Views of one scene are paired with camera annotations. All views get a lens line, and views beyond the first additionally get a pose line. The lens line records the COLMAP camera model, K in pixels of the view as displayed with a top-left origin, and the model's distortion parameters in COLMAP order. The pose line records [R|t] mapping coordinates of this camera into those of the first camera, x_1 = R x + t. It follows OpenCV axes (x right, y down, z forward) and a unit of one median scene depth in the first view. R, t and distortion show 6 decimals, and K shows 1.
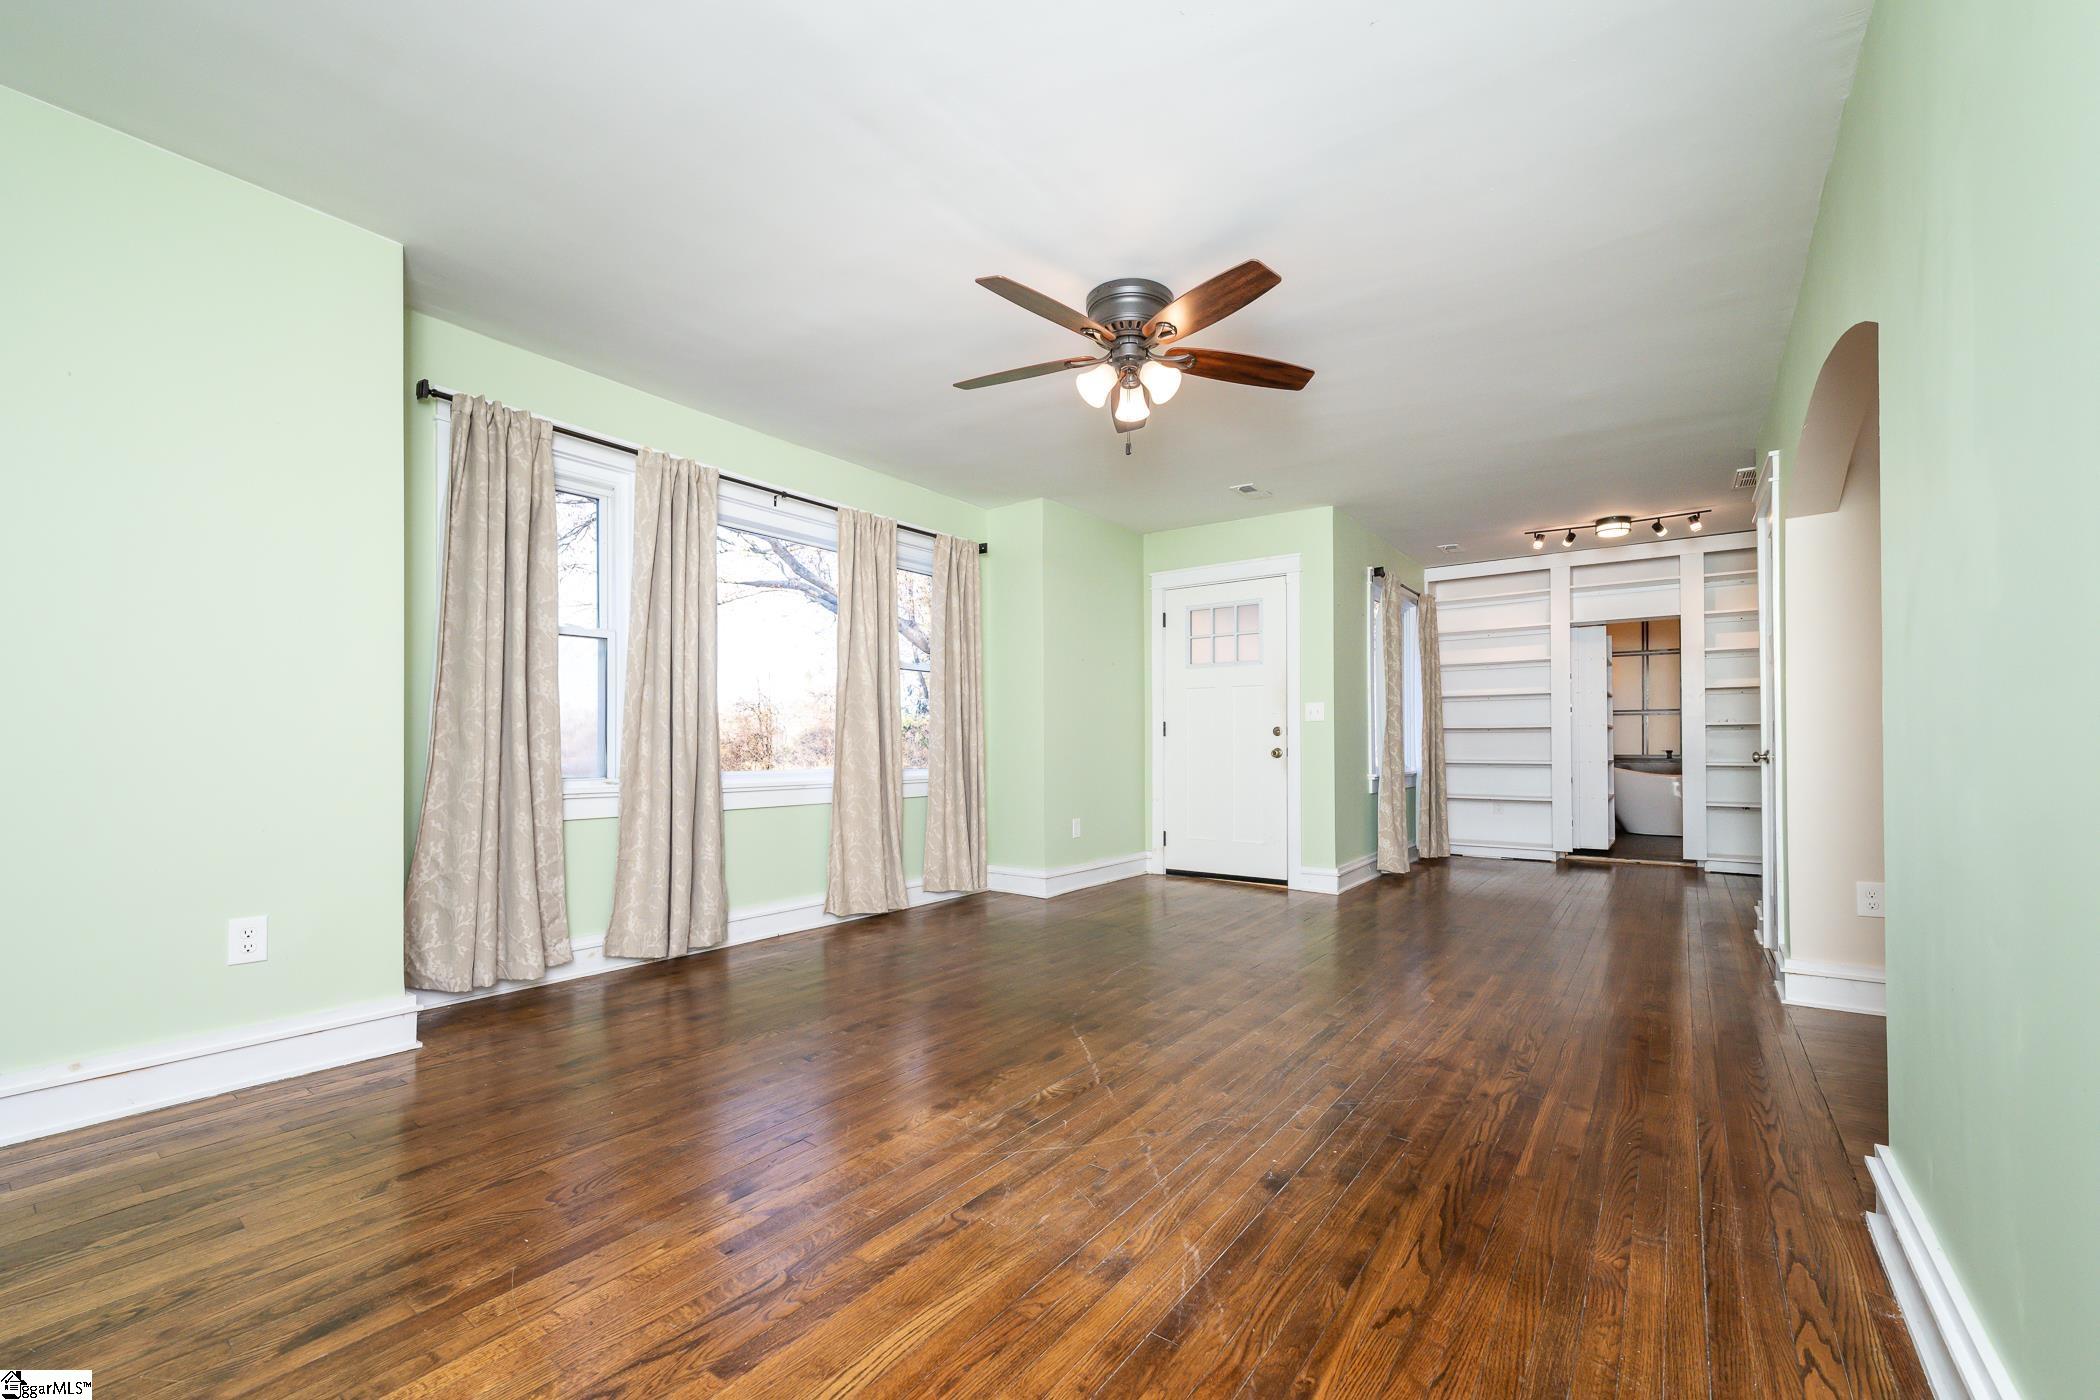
lens RADIAL K [[860.8, 0, 1051.0], [0, 860.8, 738.9], [0, 0, 1]] dist [0.000145, 0.000110]
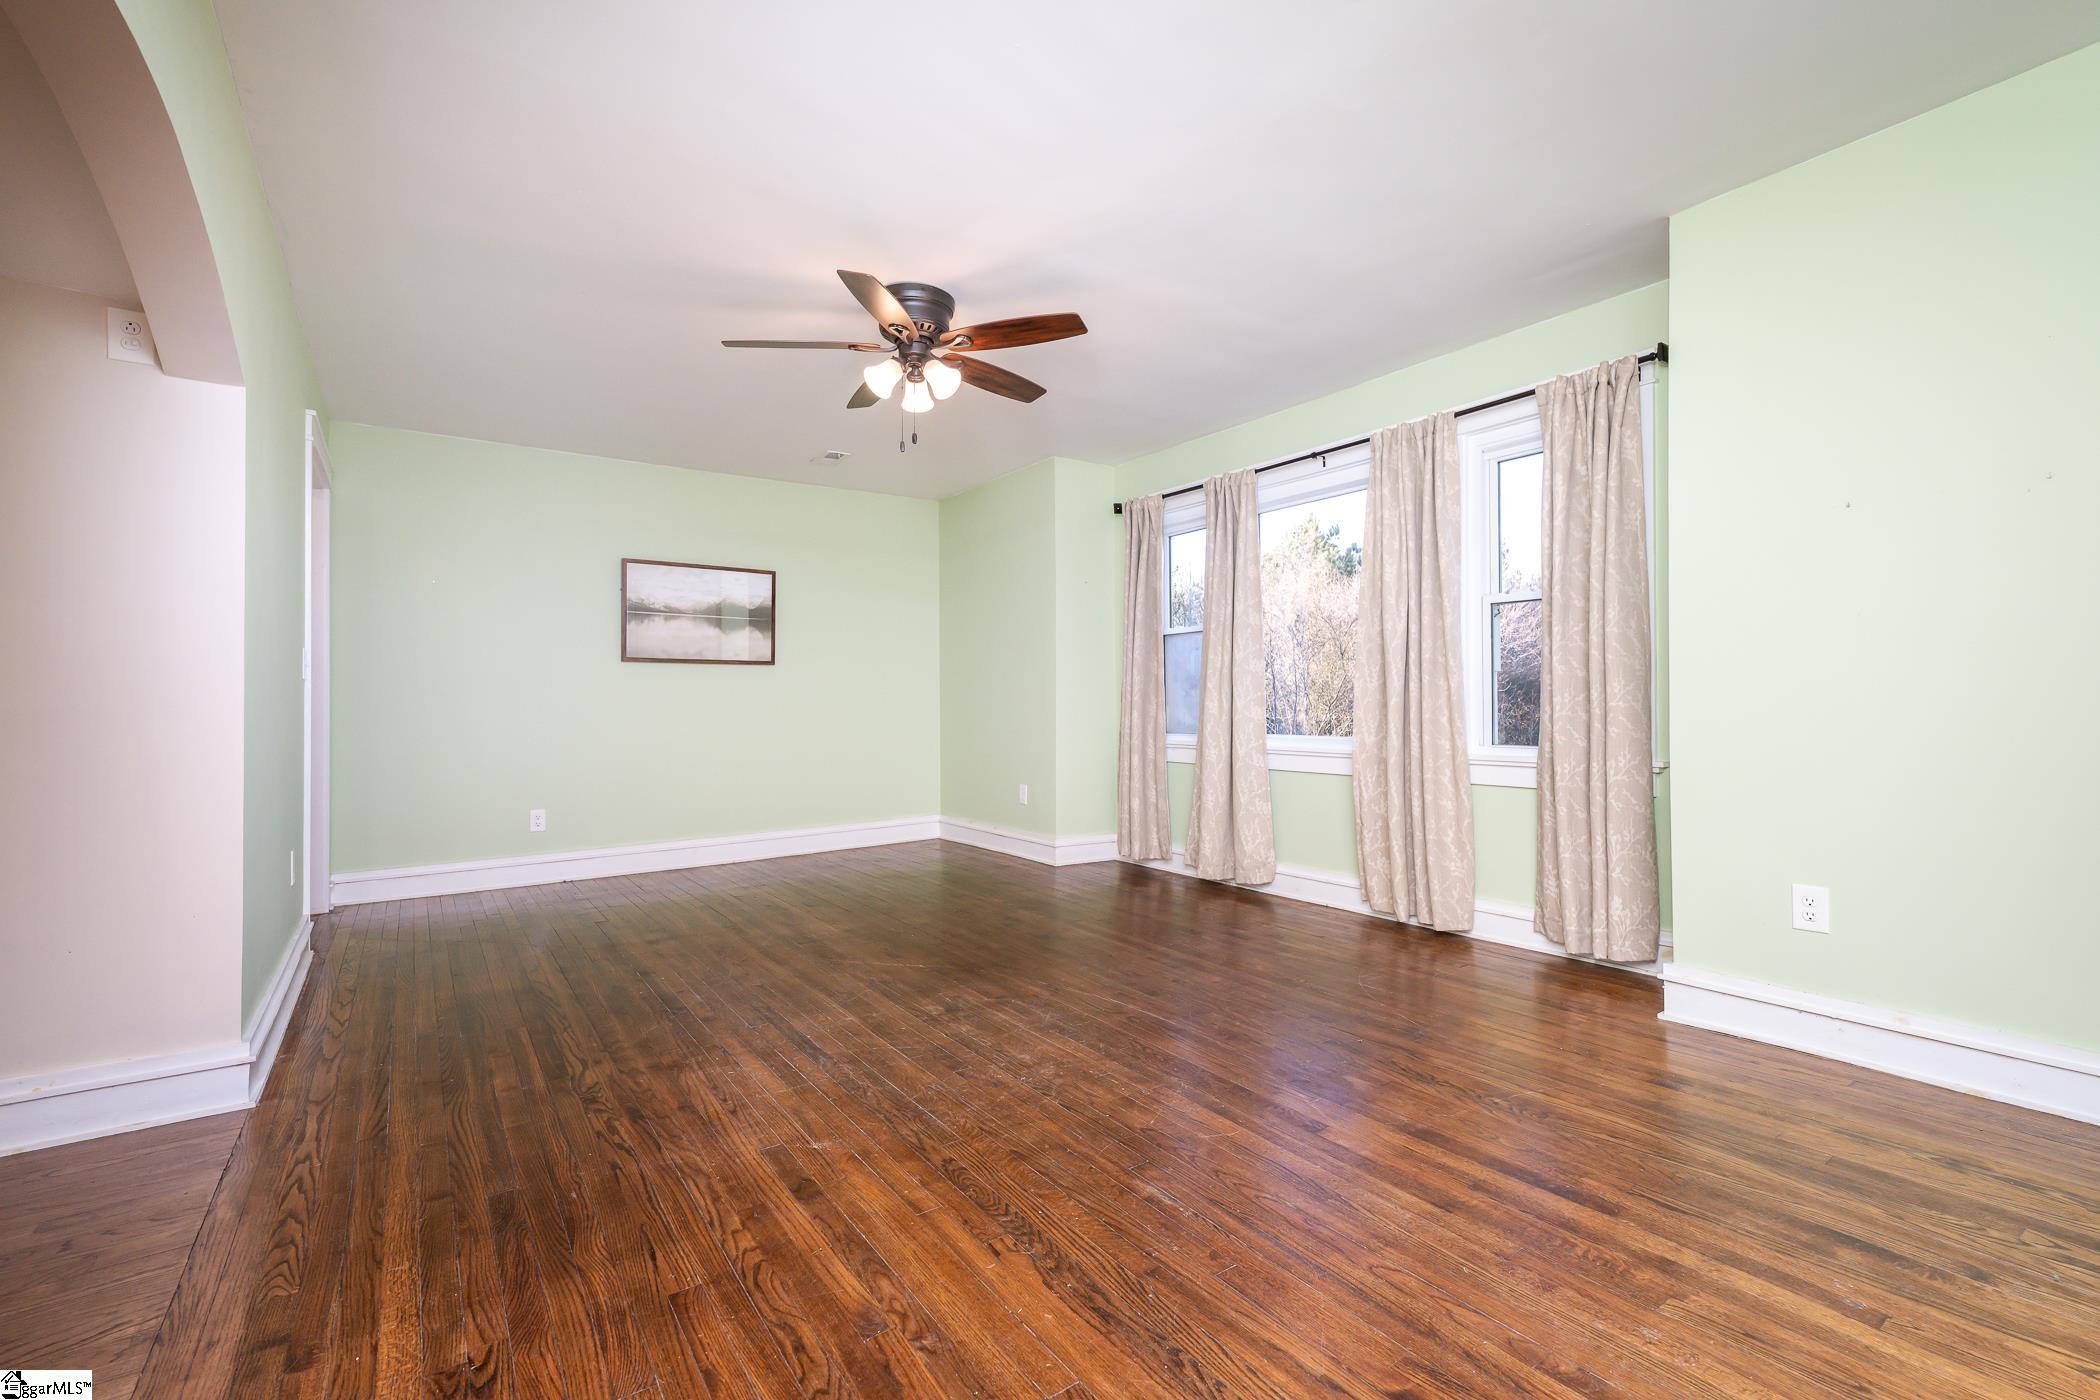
lens RADIAL K [[892.1, 0, 1050.0], [0, 892.1, 700.0], [0, 0, 1]] dist [-0.000387, -0.000189]
pose [[-0.313173, -0.007391, -0.949667, 1.074765], [0.010114, 0.999887, -0.011117, 0.003510], [0.949642, -0.013086, -0.313063, 1.478685]]
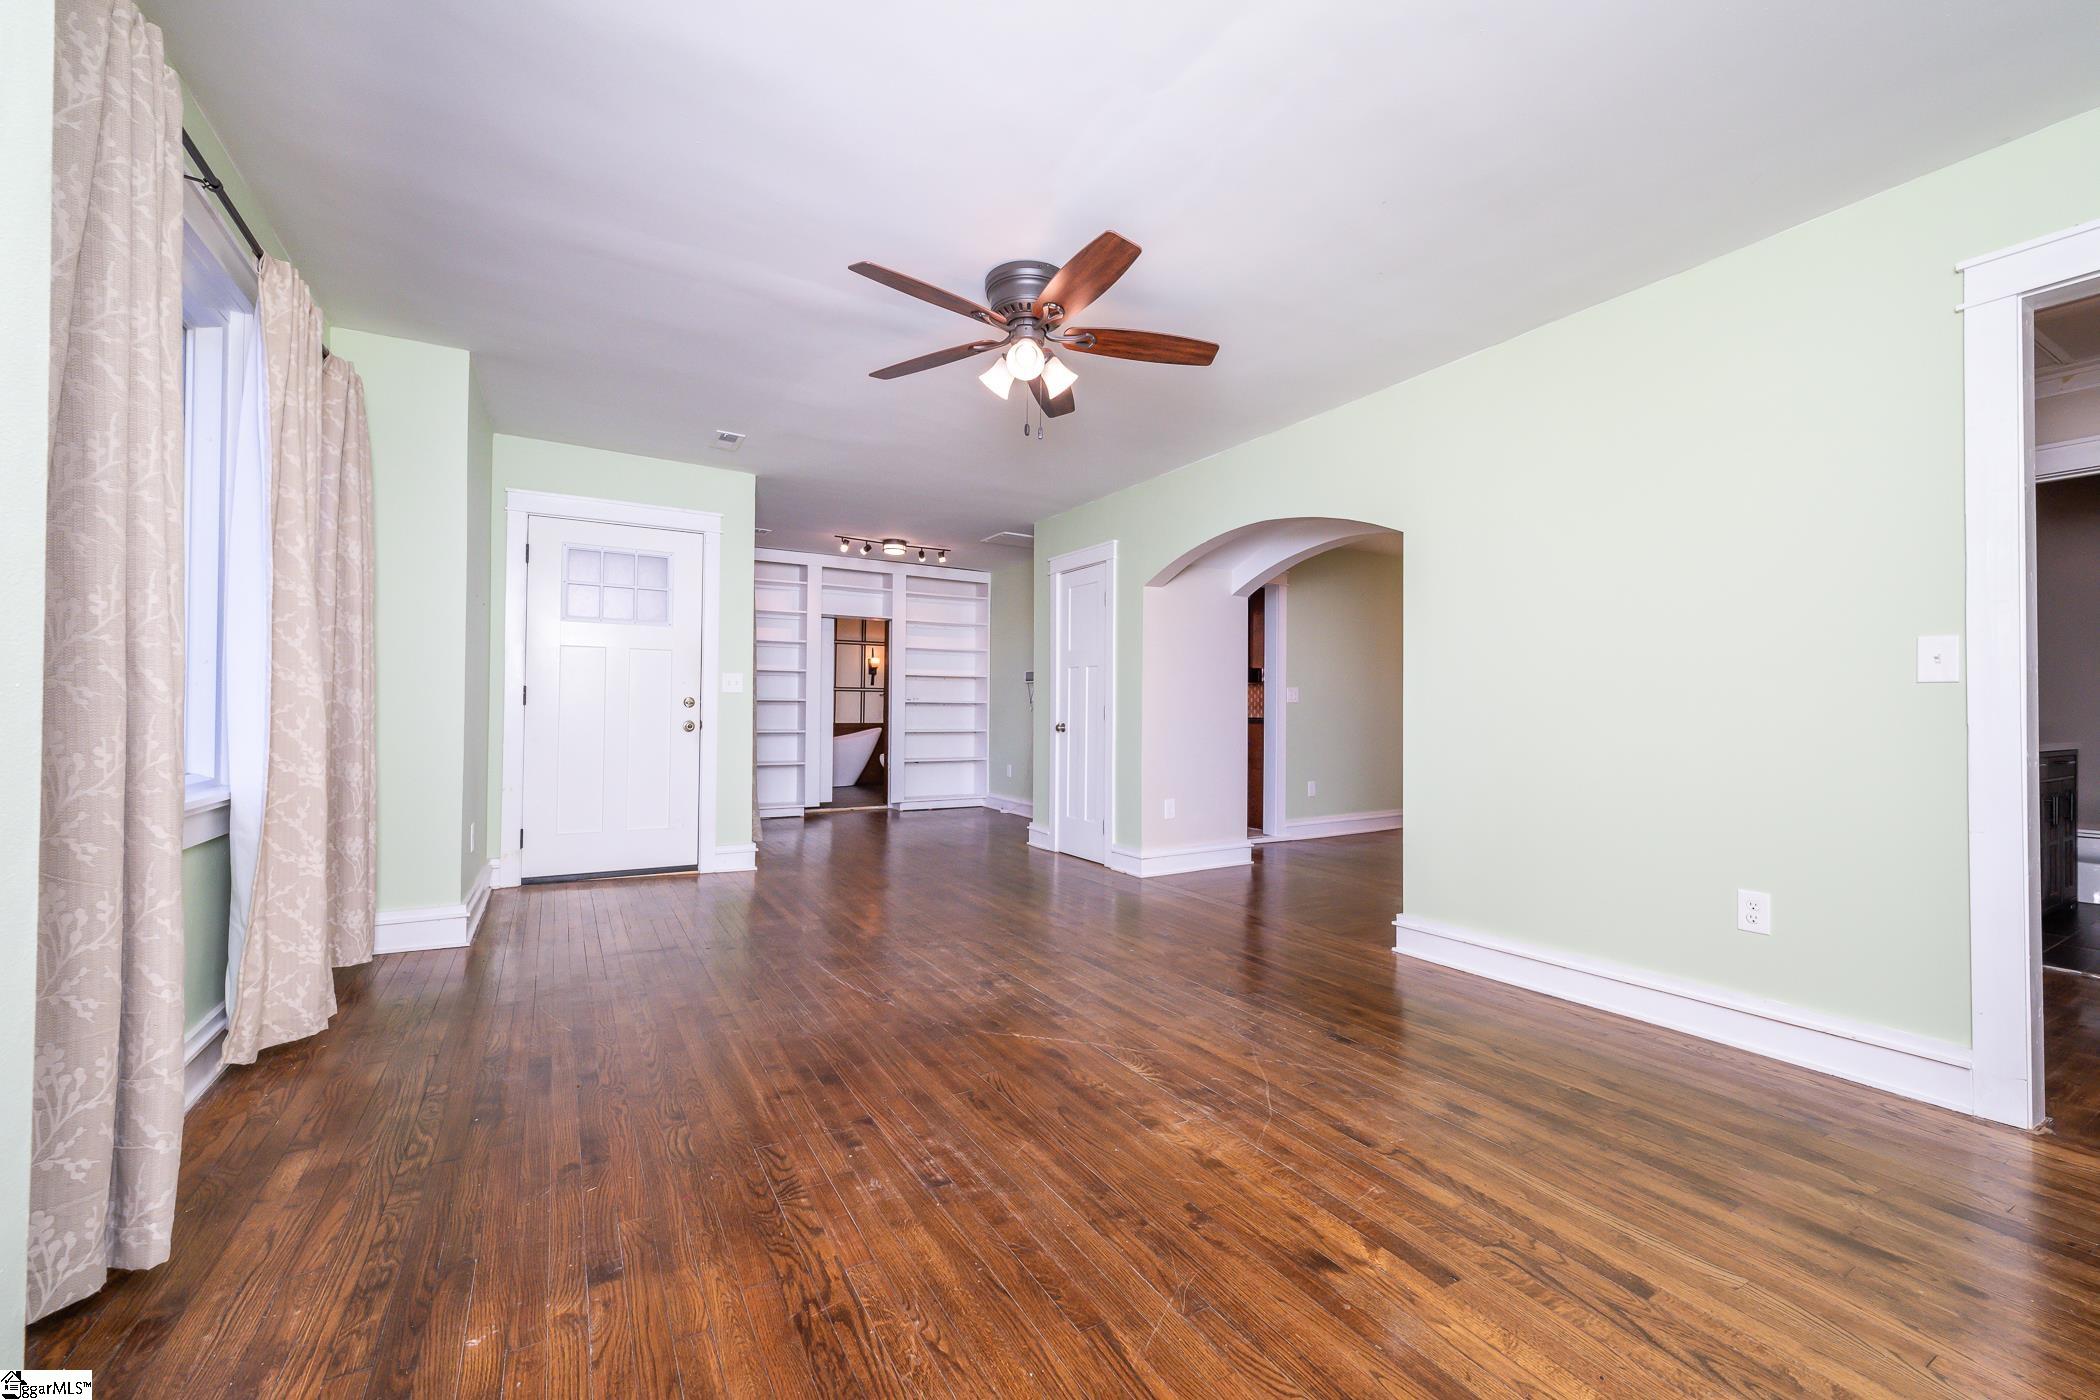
lens RADIAL K [[839.6, 0, 1050.0], [0, 839.6, 700.0], [0, 0, 1]] dist [0.007641, 0.000106]
pose [[0.393426, 0.018739, 0.919165, -0.778297], [-0.016432, 0.999776, -0.013350, -0.011298], [-0.919209, -0.009851, 0.393646, 0.576813]]
